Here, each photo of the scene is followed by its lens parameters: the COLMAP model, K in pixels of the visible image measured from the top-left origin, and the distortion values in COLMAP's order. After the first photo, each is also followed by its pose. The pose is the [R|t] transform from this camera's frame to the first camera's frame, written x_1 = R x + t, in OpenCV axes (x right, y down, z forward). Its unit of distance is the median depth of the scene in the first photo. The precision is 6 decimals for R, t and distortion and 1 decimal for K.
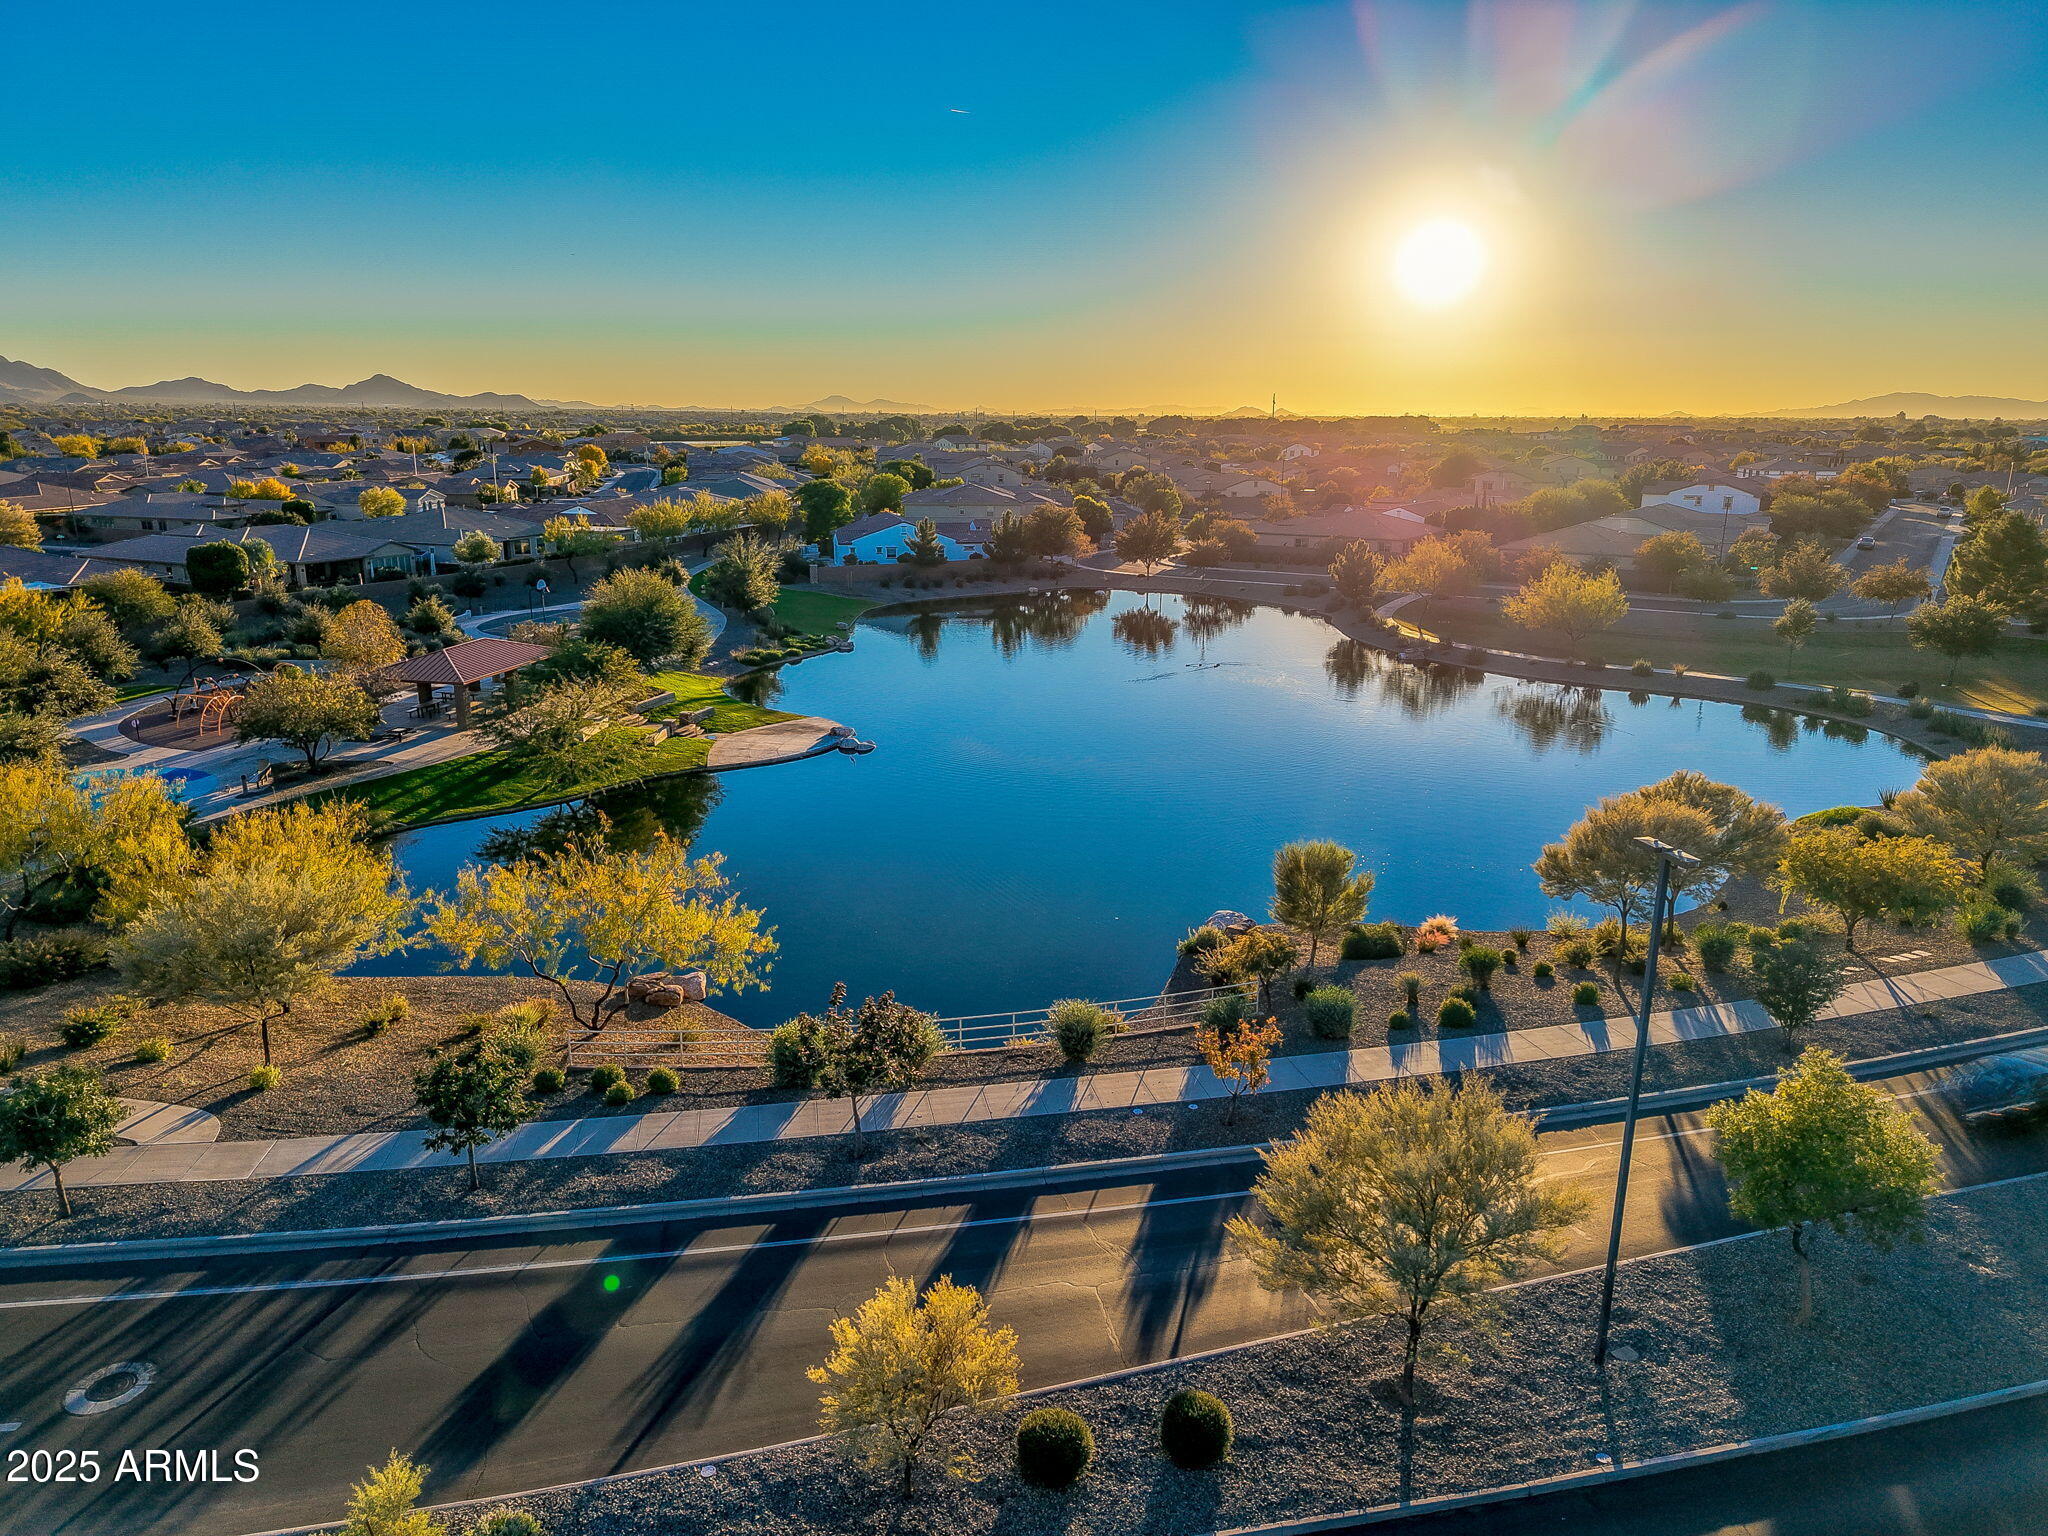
lens RADIAL K [[1381.4, 0, 1027.0], [0, 1381.4, 782.7], [0, 0, 1]] dist [0.028114, -0.025506]
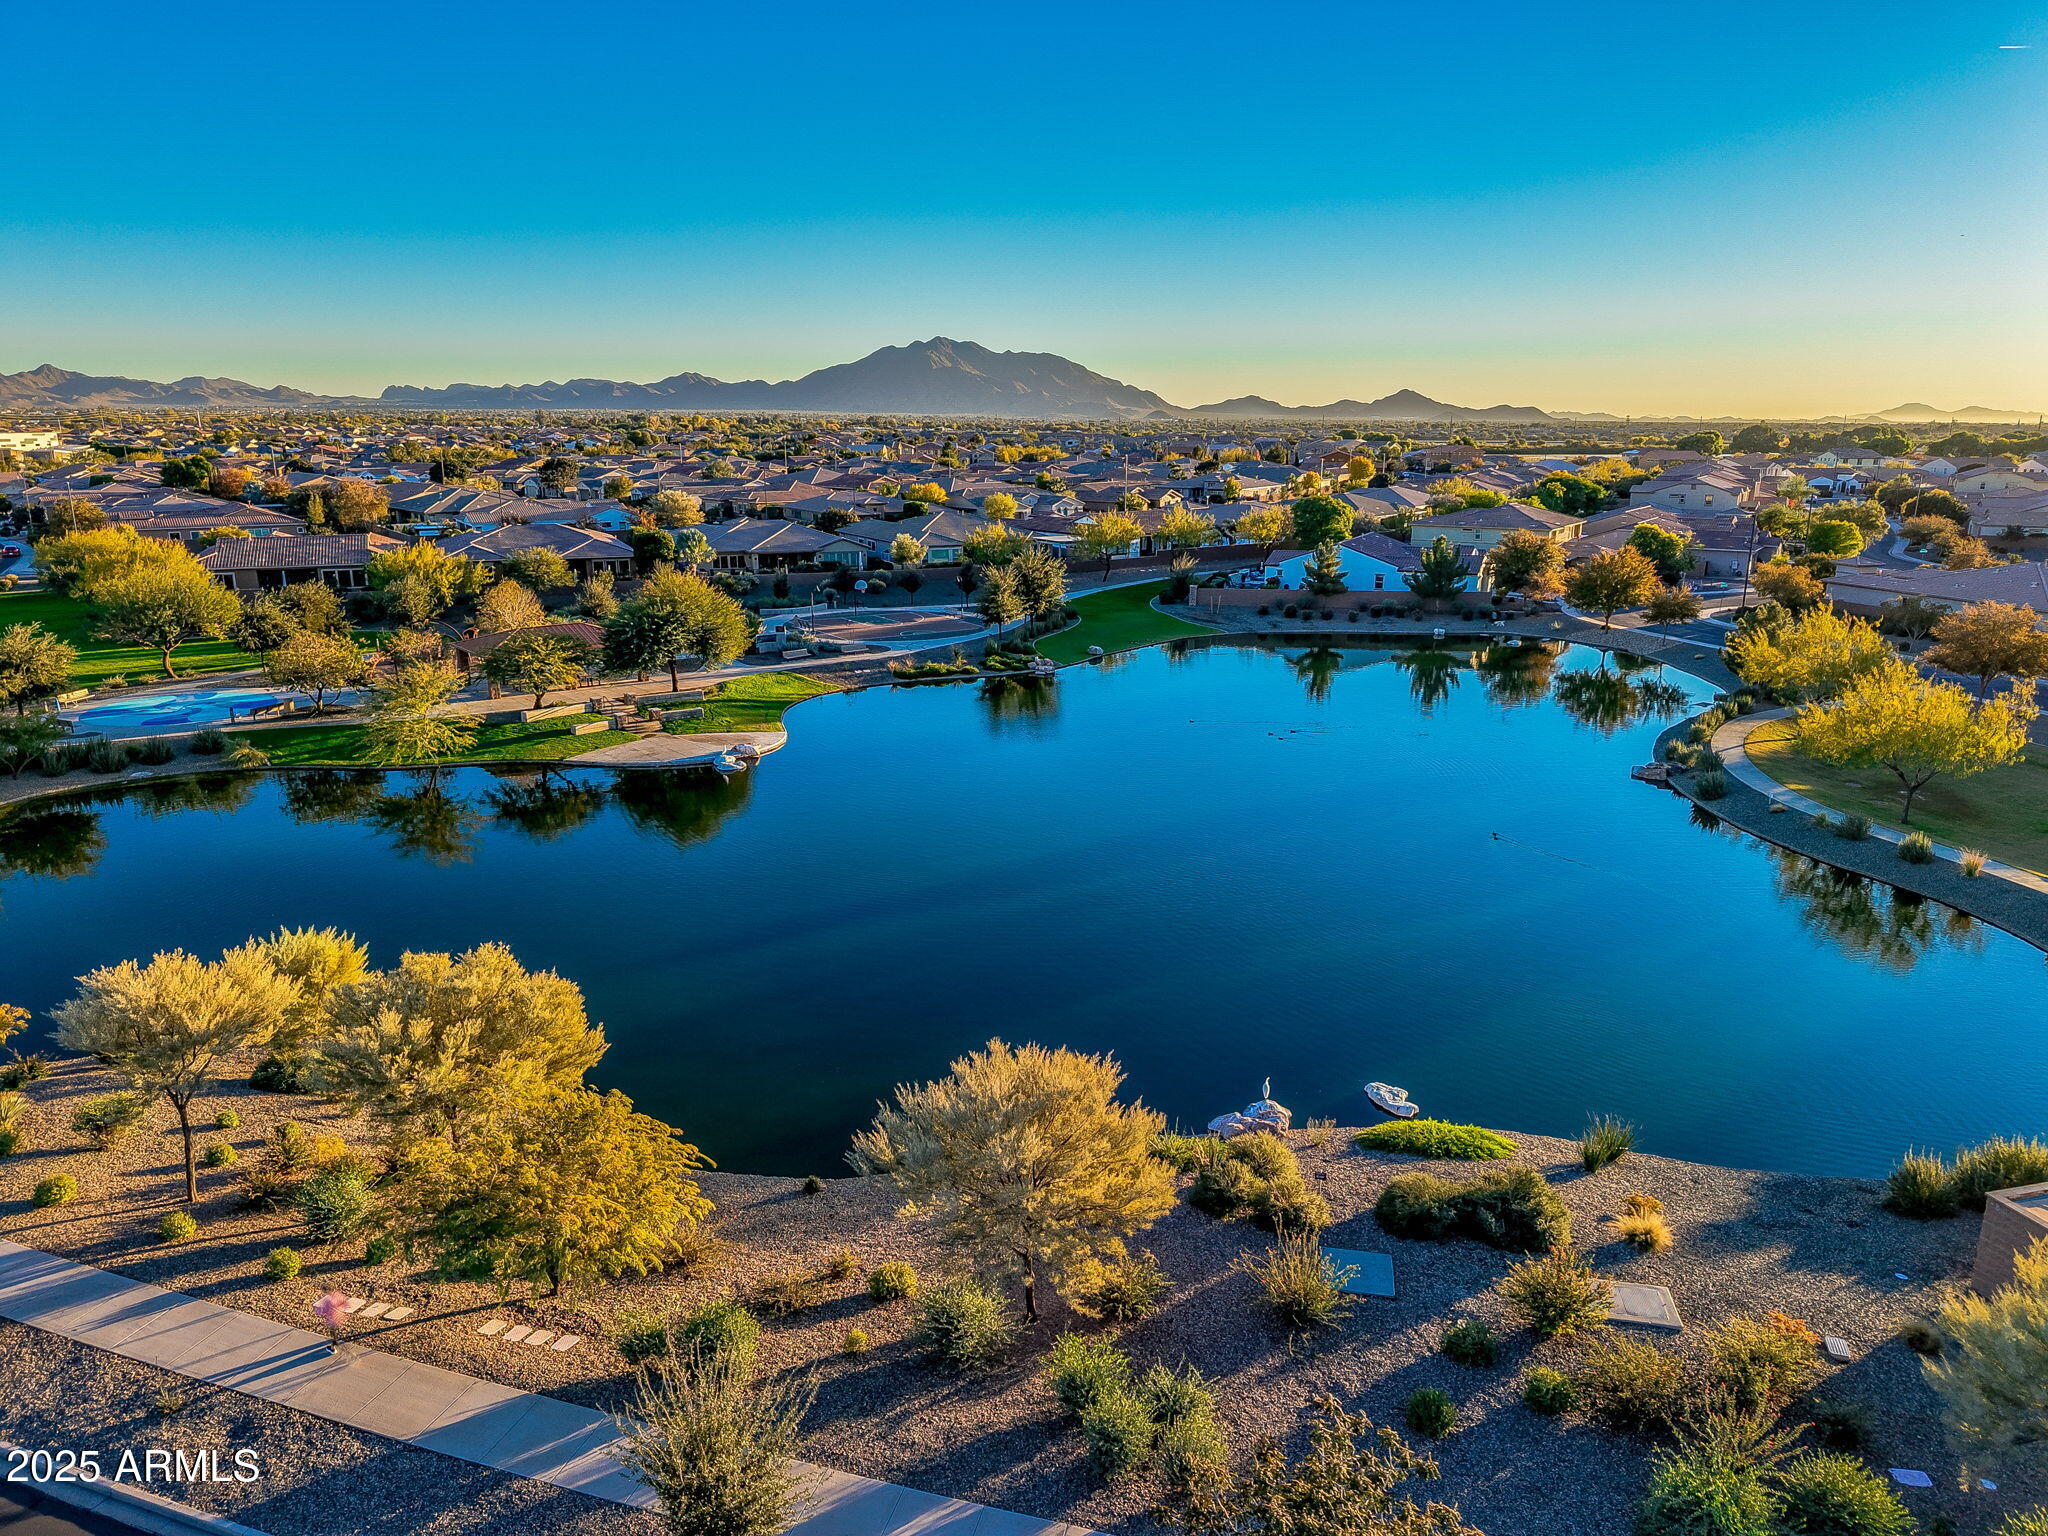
lens RADIAL K [[1389.2, 0, 1024.0], [0, 1389.2, 768.0], [0, 0, 1]] dist [0.022525, -0.014901]
pose [[0.772990, 0.152116, -0.615911, 0.527690], [-0.164100, 0.985731, 0.037502, -0.077682], [0.612827, 0.072083, 0.786922, 0.296278]]
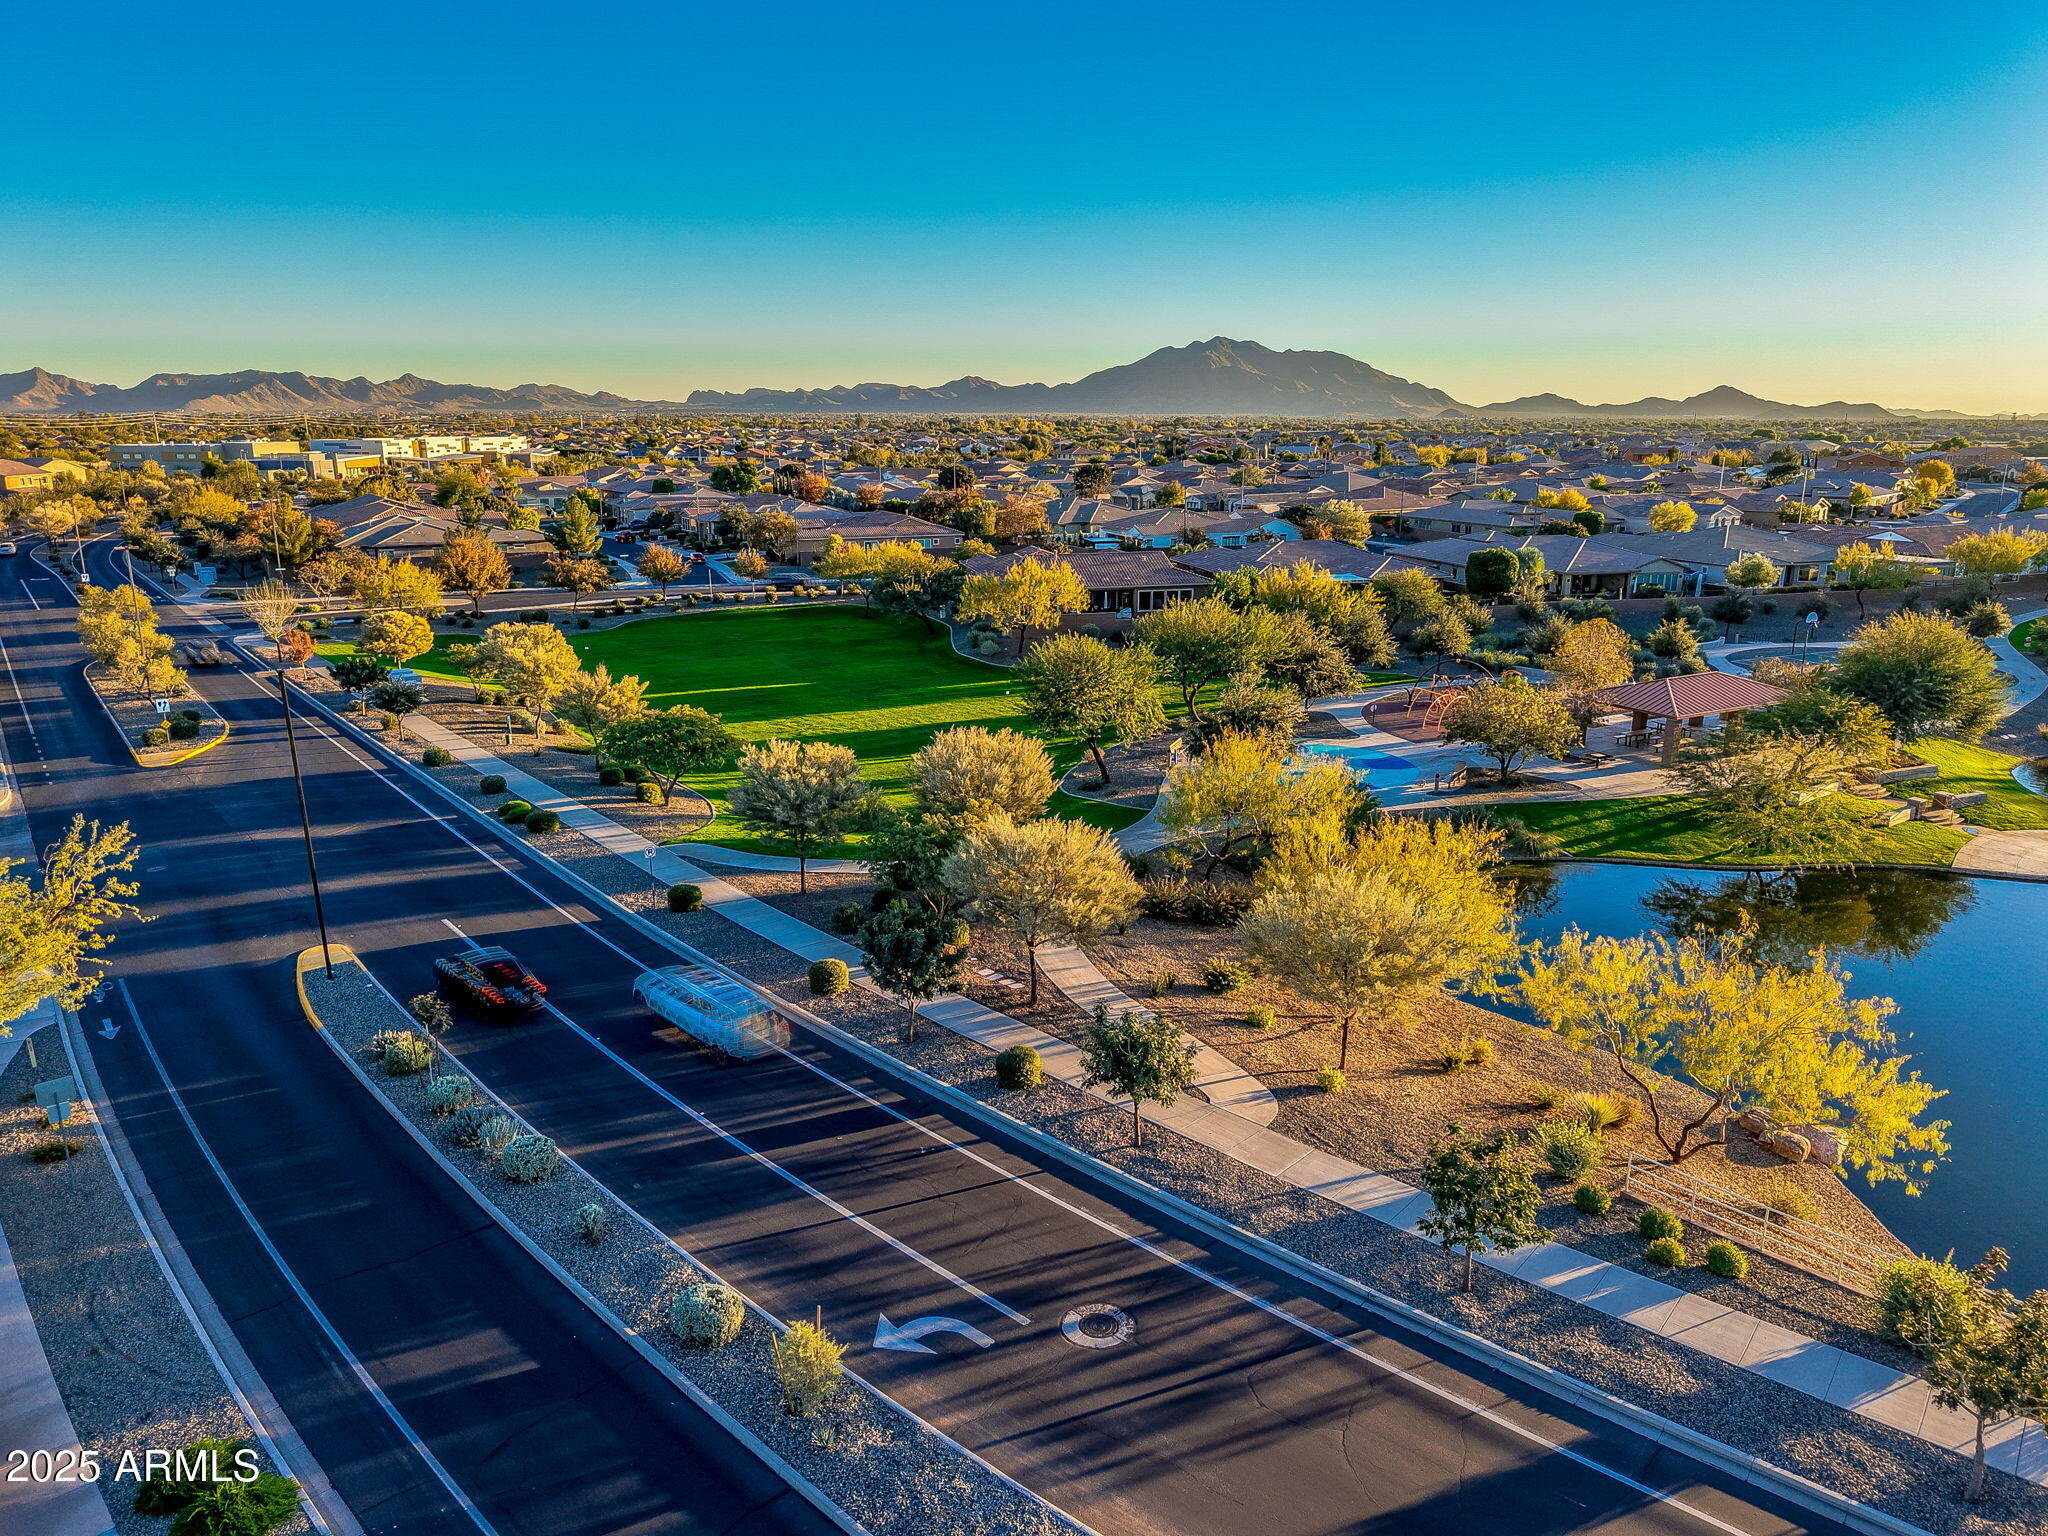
lens RADIAL K [[1381.4, 0, 1027.0], [0, 1381.4, 782.7], [0, 0, 1]] dist [0.028114, -0.025506]
pose [[0.644793, 0.189444, -0.740509, 0.007397], [-0.195470, 0.977453, 0.079858, -0.014610], [0.738941, 0.093255, 0.667285, 0.050313]]
